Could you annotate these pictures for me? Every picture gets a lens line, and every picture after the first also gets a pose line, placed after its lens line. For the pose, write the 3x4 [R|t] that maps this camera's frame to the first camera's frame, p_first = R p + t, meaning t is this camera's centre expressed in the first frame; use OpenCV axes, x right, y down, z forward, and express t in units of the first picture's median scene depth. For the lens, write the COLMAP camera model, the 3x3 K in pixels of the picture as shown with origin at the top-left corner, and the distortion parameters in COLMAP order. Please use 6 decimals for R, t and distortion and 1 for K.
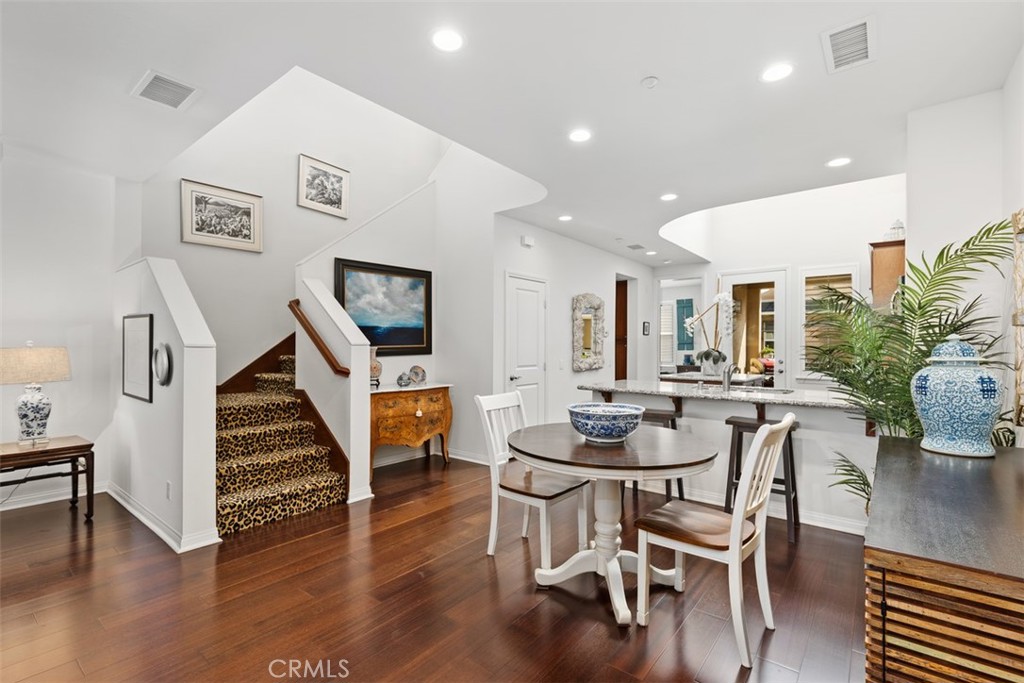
lens RADIAL K [[459.7, 0, 509.8], [0, 459.7, 343.5], [0, 0, 1]] dist [-0.004525, 0.000753]
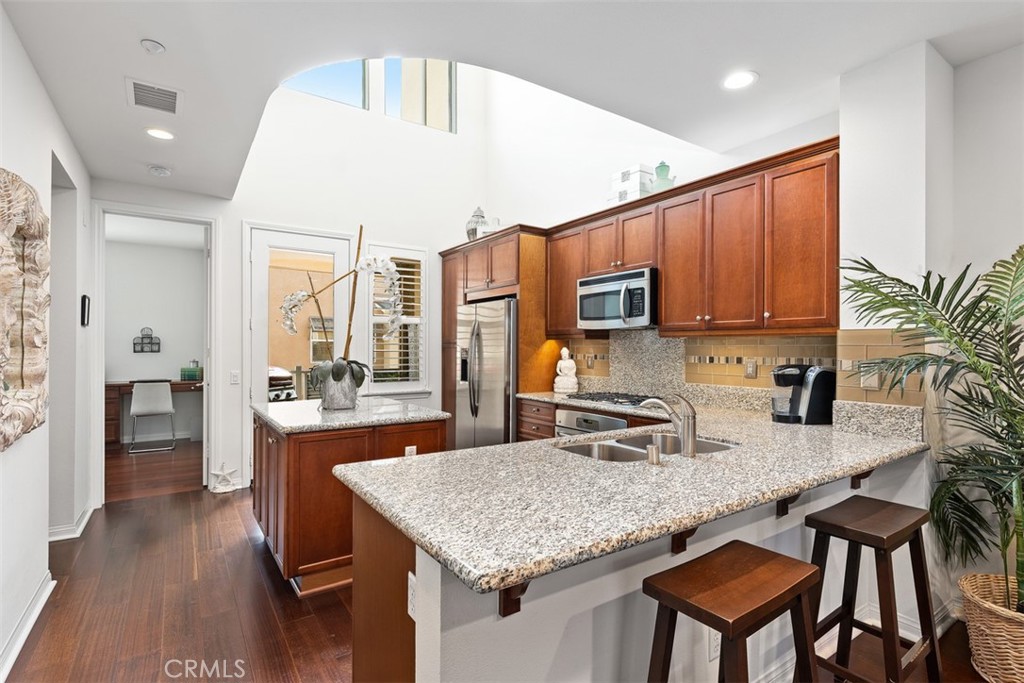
lens RADIAL K [[489.1, 0, 512.6], [0, 489.1, 345.7], [0, 0, 1]] dist [-0.003680, -0.002280]
pose [[0.294209, -0.000295, 0.955741, -0.038930], [-0.006898, 0.999973, 0.002432, -0.006254], [-0.955716, -0.007309, 0.294199, 0.793614]]
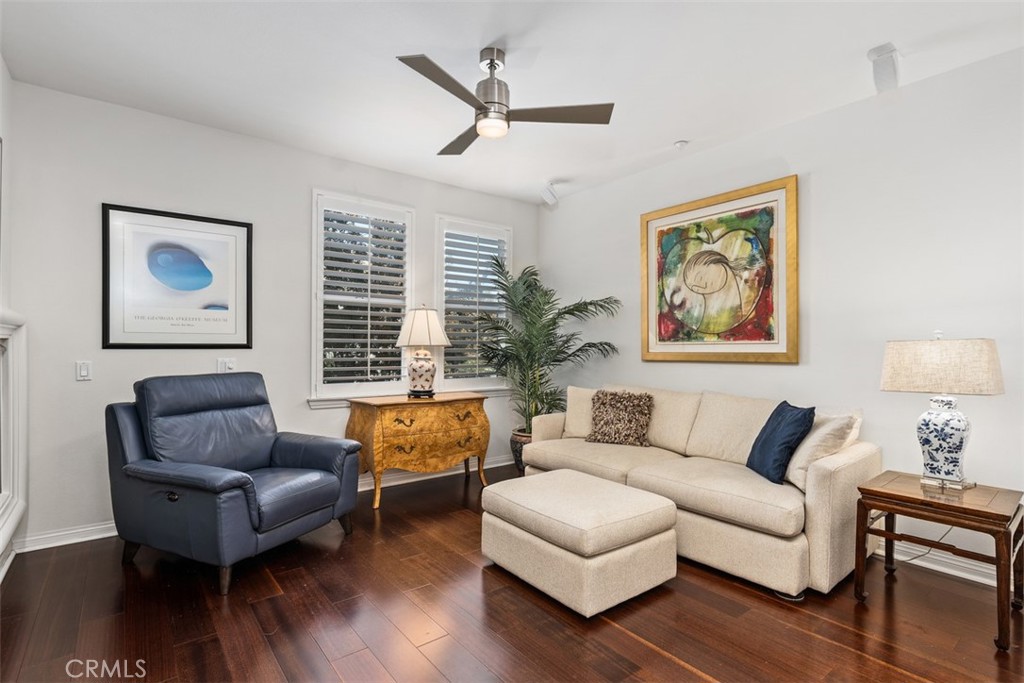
lens RADIAL K [[489.1, 0, 514.6], [0, 489.1, 343.1], [0, 0, 1]] dist [-0.003680, -0.002280]
pose [[-0.216075, -0.008450, -0.976340, -0.149248], [0.001184, 0.999960, -0.008917, 0.012439], [0.976376, -0.003082, -0.216056, 0.371741]]
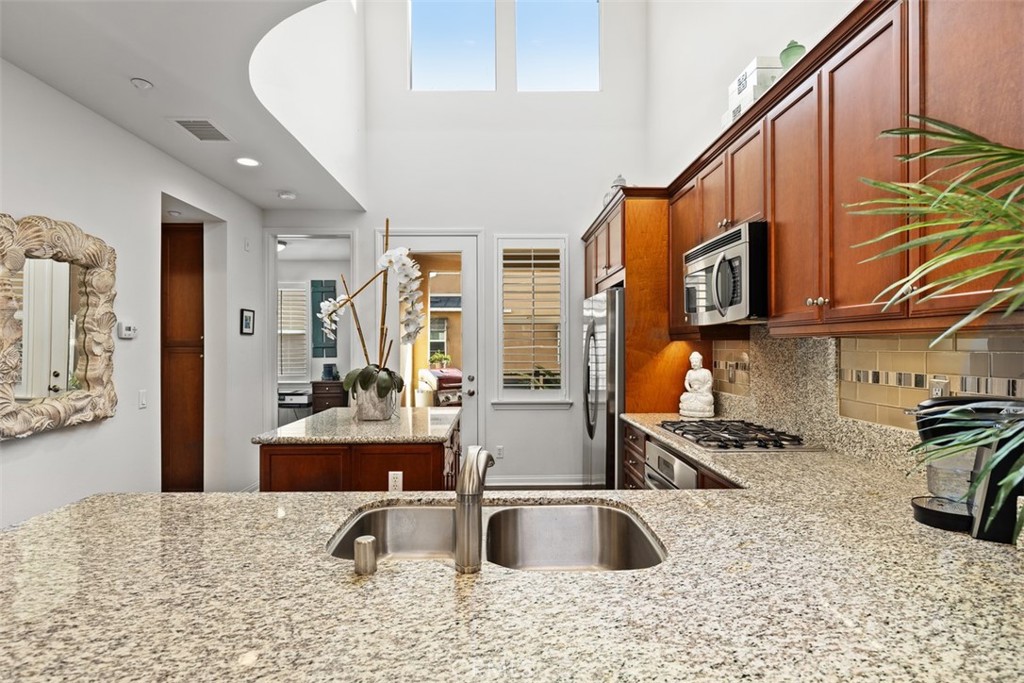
lens RADIAL K [[521.2, 0, 506.6], [0, 521.2, 344.2], [0, 0, 1]] dist [0.000612, 0.000364]
pose [[0.768010, -0.003892, 0.640426, 0.239106], [0.002703, 0.999992, 0.002835, -0.014035], [-0.640432, -0.000446, 0.768014, 0.597809]]
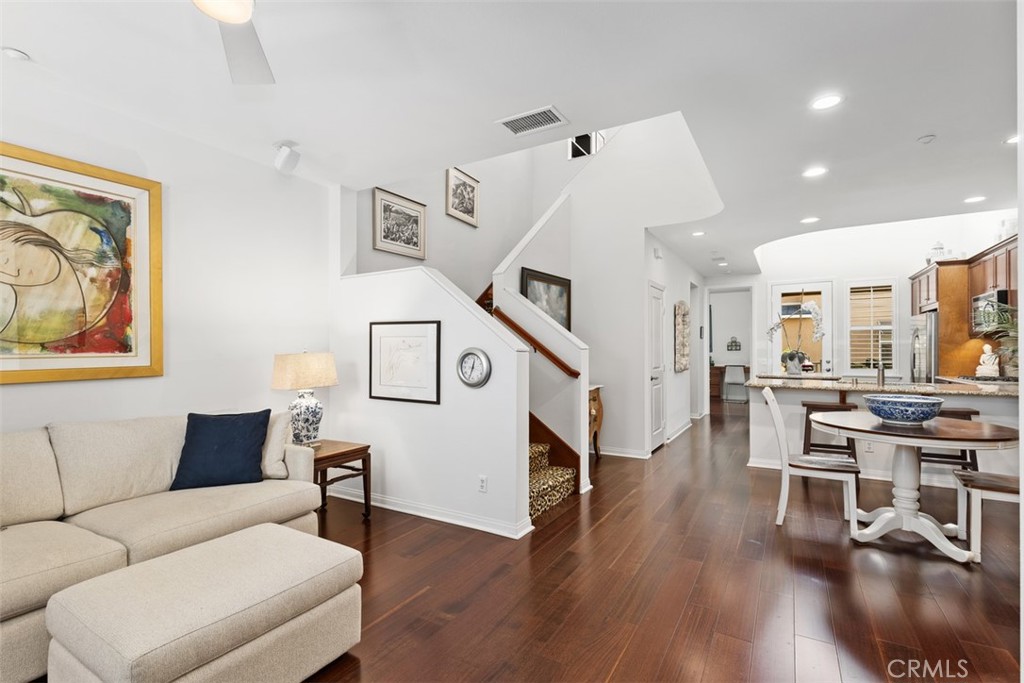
lens RADIAL K [[459.7, 0, 508.4], [0, 459.7, 348.8], [0, 0, 1]] dist [-0.004525, 0.000753]
pose [[0.992283, -0.006070, 0.123842, -0.488962], [0.005651, 0.999977, 0.003729, -0.001224], [-0.123862, -0.003001, 0.992295, -0.046243]]
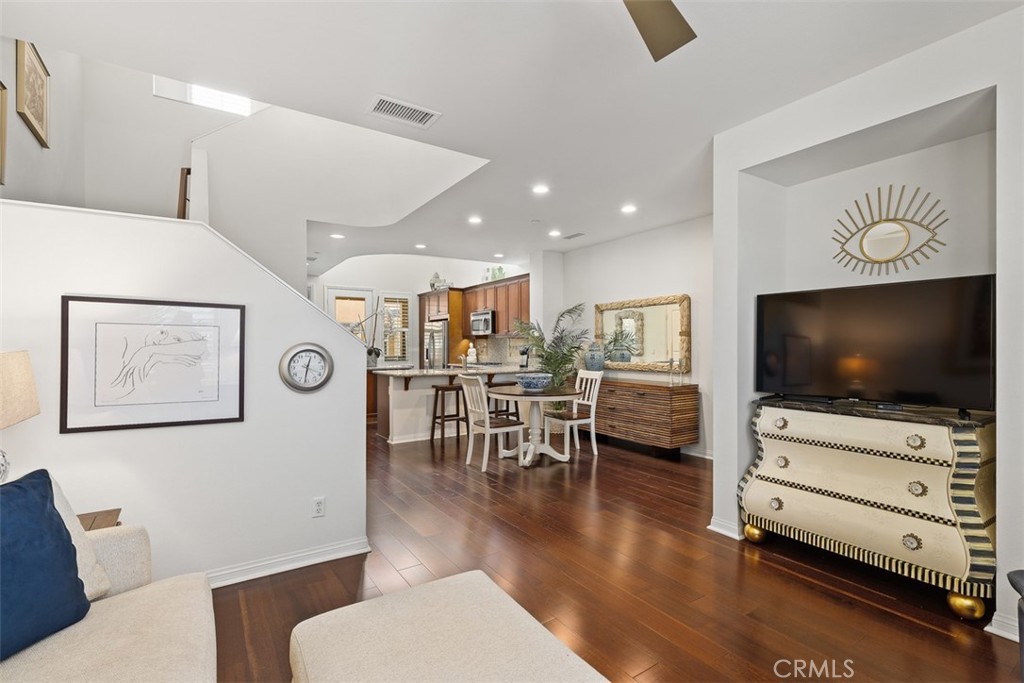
lens RADIAL K [[459.7, 0, 498.5], [0, 459.7, 349.0], [0, 0, 1]] dist [-0.004525, 0.000753]
pose [[0.336359, -0.012410, 0.941652, -0.879898], [-0.002680, 0.999897, 0.014135, -0.002147], [-0.941730, -0.007278, 0.336291, 0.222232]]
